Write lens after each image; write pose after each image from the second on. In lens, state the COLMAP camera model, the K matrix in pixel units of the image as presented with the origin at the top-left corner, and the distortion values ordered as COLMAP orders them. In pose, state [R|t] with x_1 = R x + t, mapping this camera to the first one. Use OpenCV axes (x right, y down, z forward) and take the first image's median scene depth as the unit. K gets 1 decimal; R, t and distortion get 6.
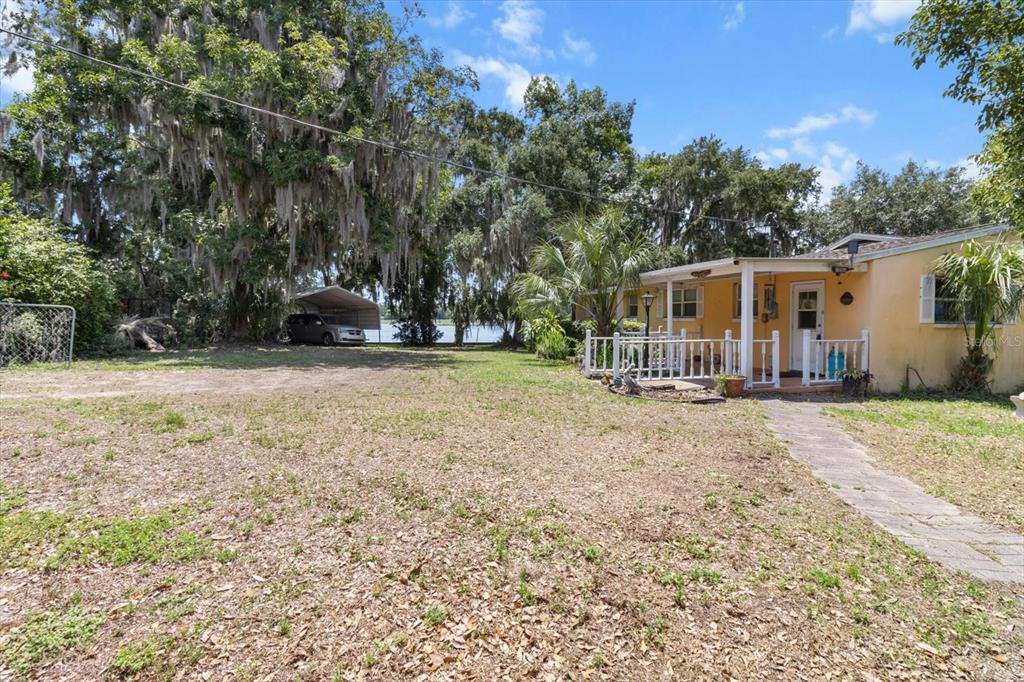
lens RADIAL K [[465.1, 0, 510.4], [0, 465.1, 323.7], [0, 0, 1]] dist [-0.000159, 0.000389]
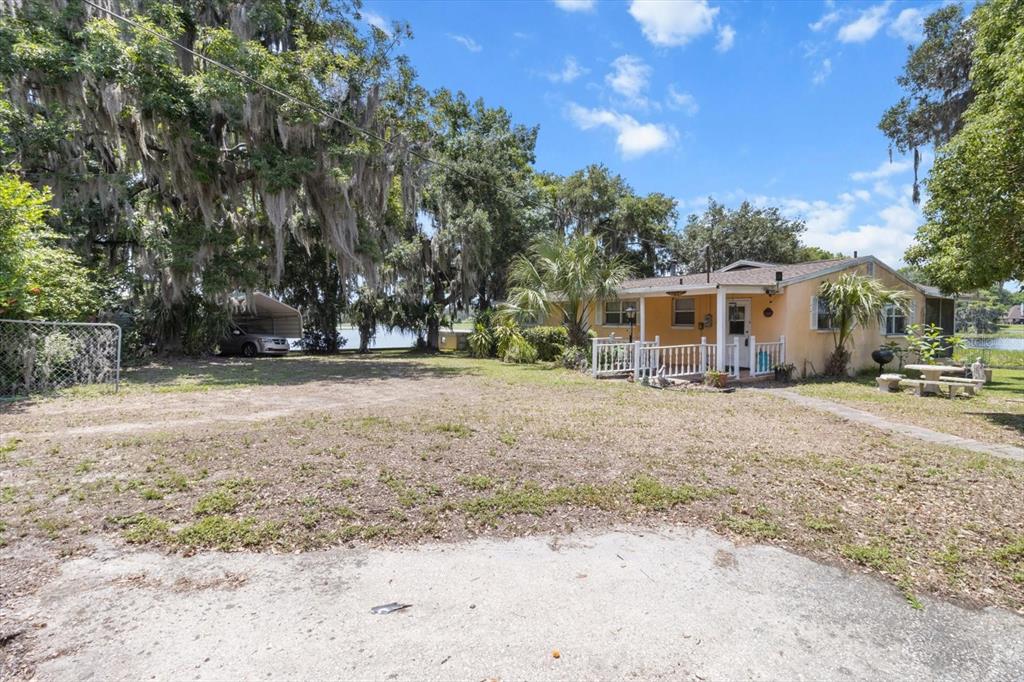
lens RADIAL K [[465.1, 0, 510.4], [0, 465.1, 323.7], [0, 0, 1]] dist [-0.000159, 0.000389]
pose [[0.951641, -0.008315, 0.307099, -0.193567], [0.009689, 0.999949, -0.002952, -0.010885], [-0.307059, 0.005784, 0.951673, -0.035319]]
